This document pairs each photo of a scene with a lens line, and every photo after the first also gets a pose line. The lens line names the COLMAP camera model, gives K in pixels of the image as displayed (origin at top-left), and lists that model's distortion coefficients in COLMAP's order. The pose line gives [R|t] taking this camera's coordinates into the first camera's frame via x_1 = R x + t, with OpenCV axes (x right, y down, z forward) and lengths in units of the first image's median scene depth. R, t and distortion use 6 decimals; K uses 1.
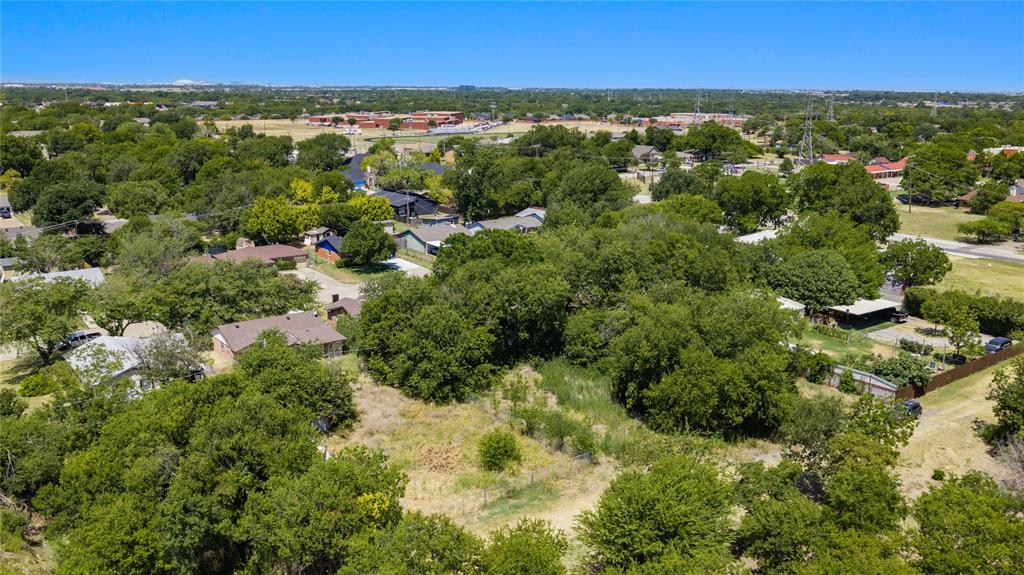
lens RADIAL K [[858.0, 0, 507.0], [0, 858.0, 288.7], [0, 0, 1]] dist [0.012777, -0.032185]
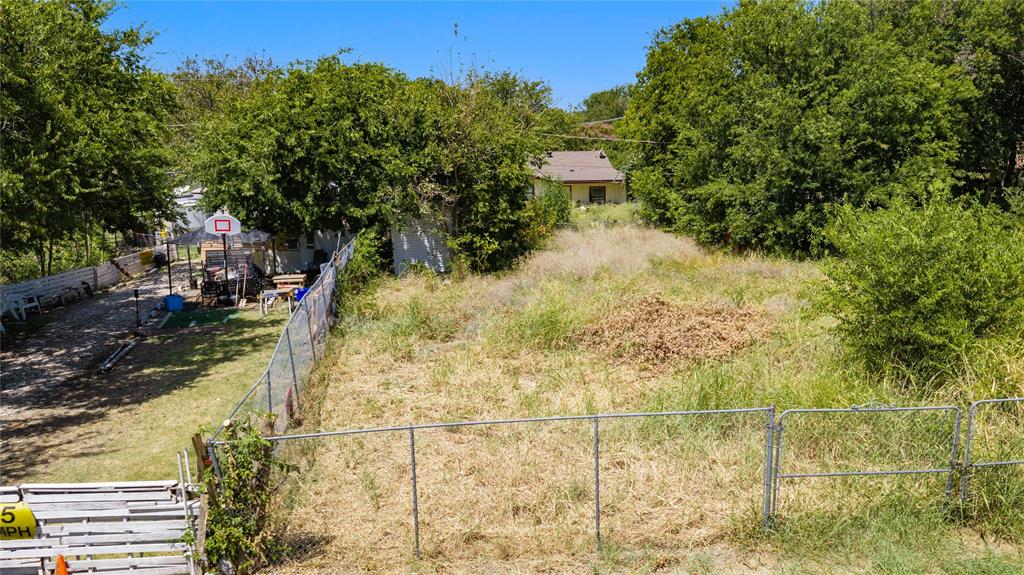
lens RADIAL K [[858.0, 0, 514.0], [0, 858.0, 287.7], [0, 0, 1]] dist [0.012777, -0.032185]
pose [[0.858572, 0.080423, -0.506347, 0.005679], [-0.111415, 0.993286, -0.031154, 0.136316], [0.500441, 0.083163, 0.861767, 0.521746]]
